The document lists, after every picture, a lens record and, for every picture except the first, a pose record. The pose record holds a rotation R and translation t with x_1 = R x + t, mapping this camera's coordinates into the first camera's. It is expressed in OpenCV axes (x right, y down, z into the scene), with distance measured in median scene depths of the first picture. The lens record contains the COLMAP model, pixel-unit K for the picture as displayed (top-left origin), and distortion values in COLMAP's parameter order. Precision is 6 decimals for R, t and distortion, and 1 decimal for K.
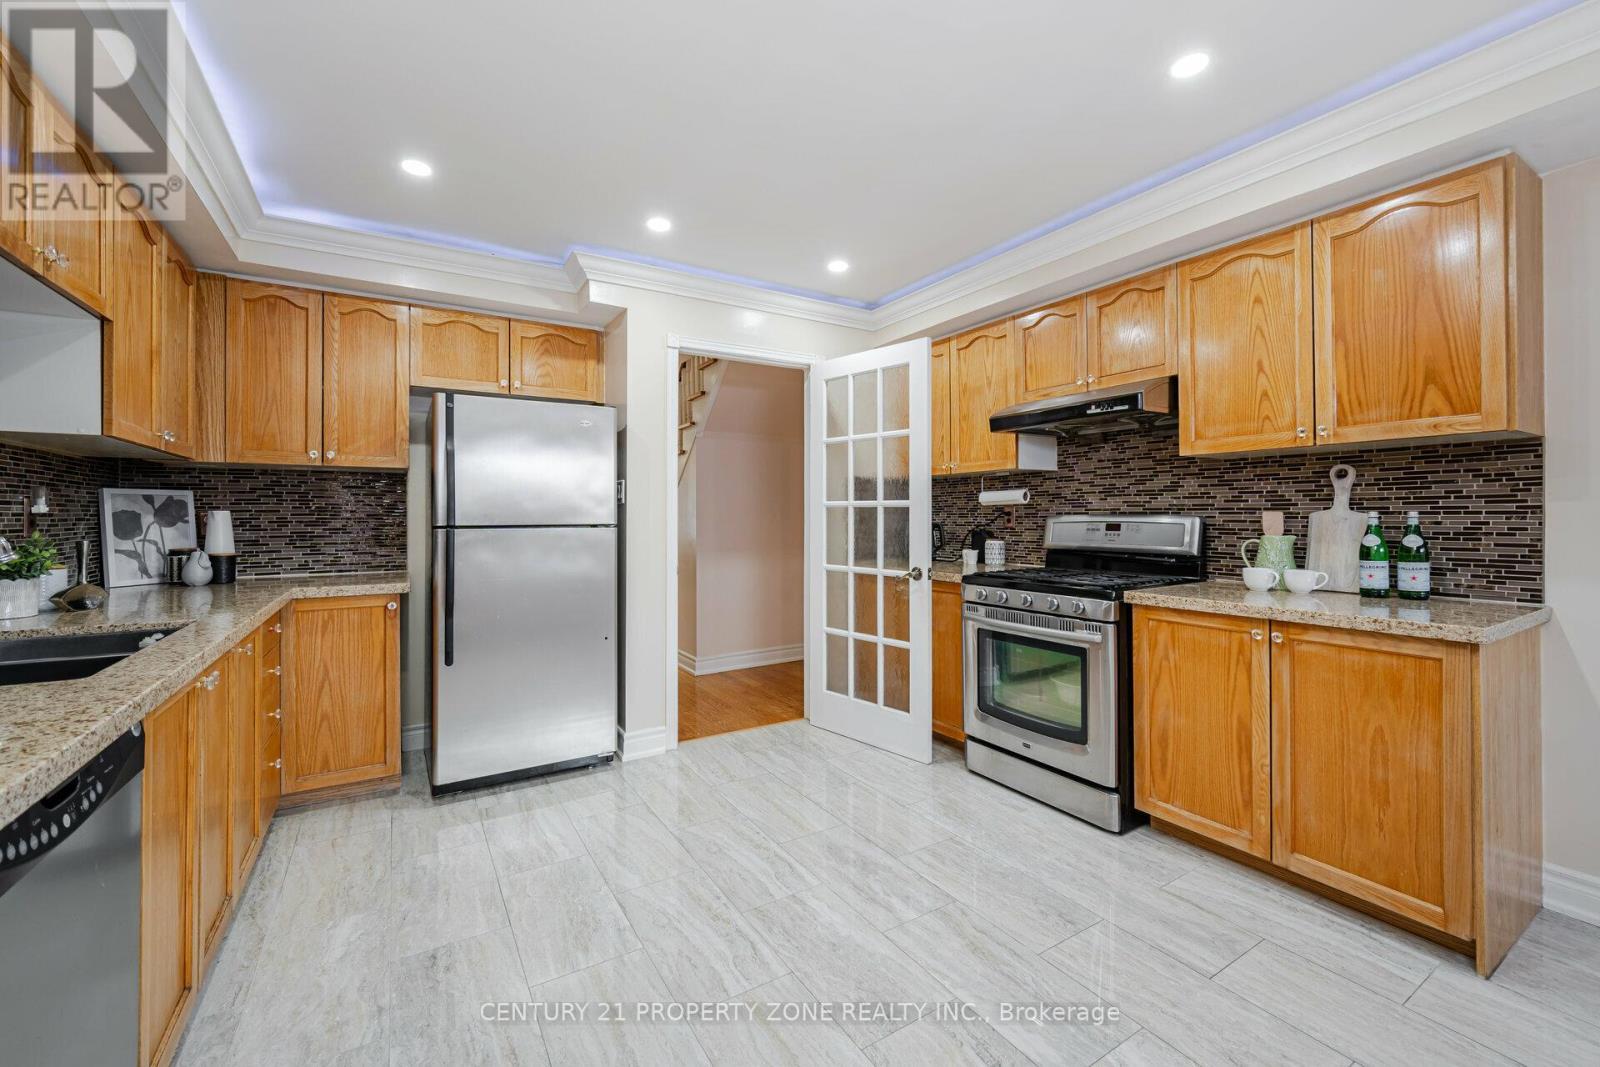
lens RADIAL K [[658.2, 0, 800.0], [0, 658.2, 533.5], [0, 0, 1]] dist [0.002752, -0.000430]
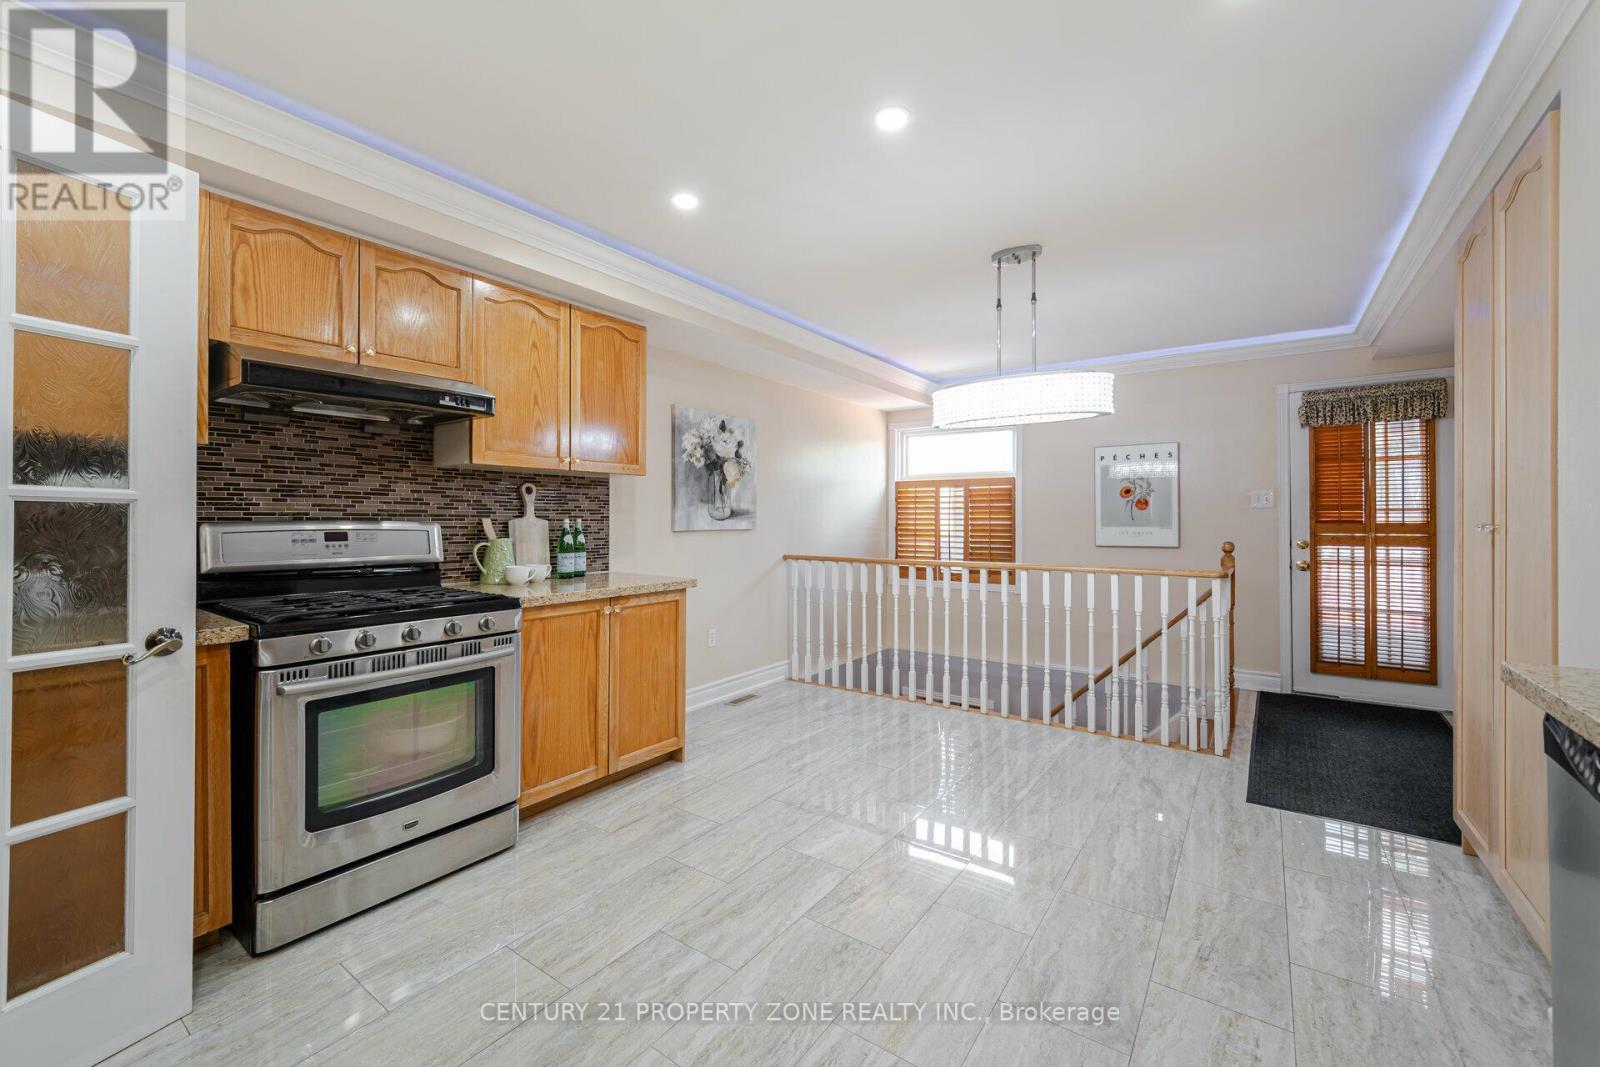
lens RADIAL K [[658.2, 0, 800.0], [0, 658.2, 533.5], [0, 0, 1]] dist [0.002752, -0.000430]
pose [[-0.391938, -0.015713, 0.919858, -0.569963], [0.026888, 0.999231, 0.028525, -0.025102], [-0.919599, 0.035913, -0.391214, 0.950949]]
